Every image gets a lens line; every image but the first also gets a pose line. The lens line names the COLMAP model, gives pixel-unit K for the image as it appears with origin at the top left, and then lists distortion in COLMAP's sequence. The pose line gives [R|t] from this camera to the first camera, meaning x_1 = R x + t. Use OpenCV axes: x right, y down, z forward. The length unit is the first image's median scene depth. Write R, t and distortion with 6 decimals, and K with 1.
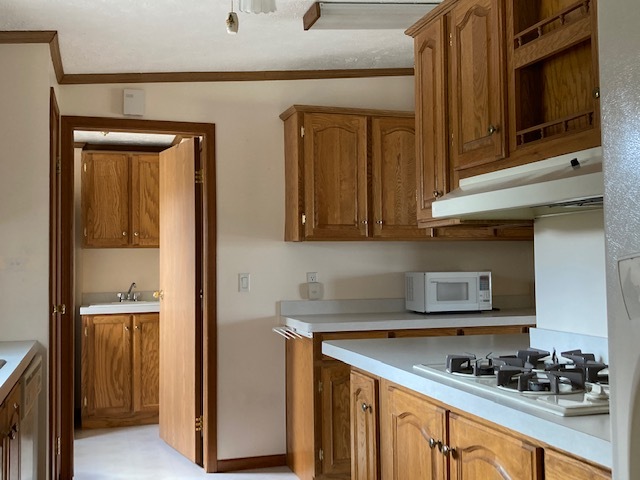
lens RADIAL K [[700.1, 0, 330.2], [0, 700.1, 236.0], [0, 0, 1]] dist [0.121914, -0.380103]
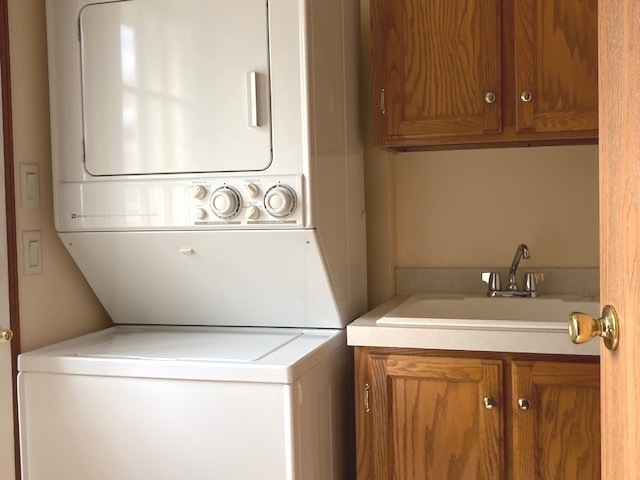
lens RADIAL K [[700.1, 0, 330.2], [0, 700.1, 236.0], [0, 0, 1]] dist [0.121914, -0.380103]
pose [[0.827849, 0.017058, -0.560691, -0.175093], [0.030175, 0.996736, 0.074878, 0.035548], [0.560138, -0.078906, 0.824633, 0.711562]]
